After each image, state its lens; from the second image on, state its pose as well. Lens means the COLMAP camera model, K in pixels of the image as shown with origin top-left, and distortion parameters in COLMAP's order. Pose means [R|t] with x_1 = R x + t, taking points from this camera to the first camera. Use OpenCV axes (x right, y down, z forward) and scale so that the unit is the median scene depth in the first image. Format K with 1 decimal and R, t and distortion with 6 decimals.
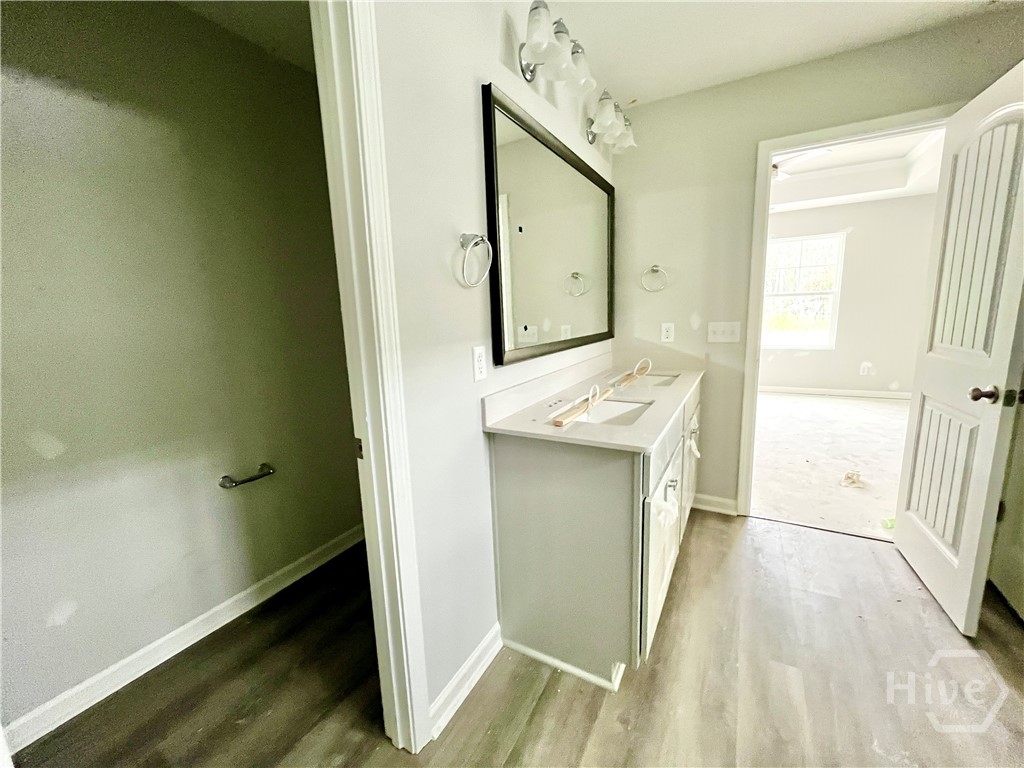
lens RADIAL K [[411.7, 0, 512.3], [0, 411.7, 382.2], [0, 0, 1]] dist [-0.001354, -0.000356]
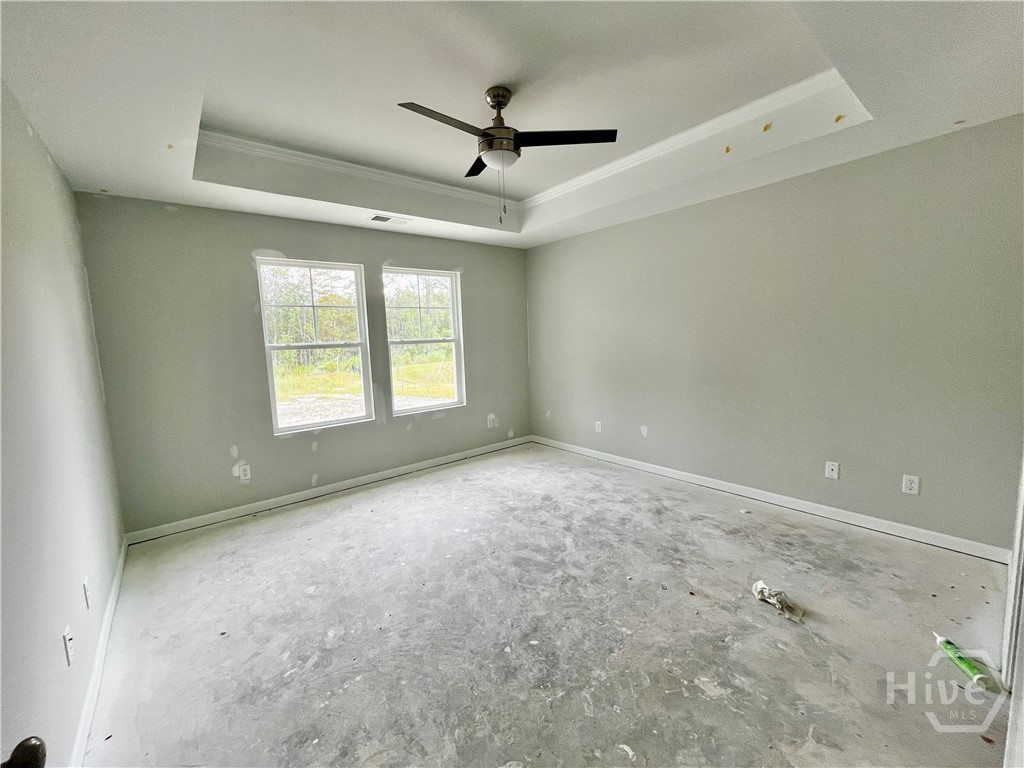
lens RADIAL K [[411.7, 0, 511.8], [0, 411.7, 383.3], [0, 0, 1]] dist [-0.001354, -0.000356]
pose [[0.359001, -0.085186, 0.929442, 0.022903], [0.180906, 0.983292, 0.020246, -0.160558], [-0.915637, 0.160873, 0.368413, 0.755596]]
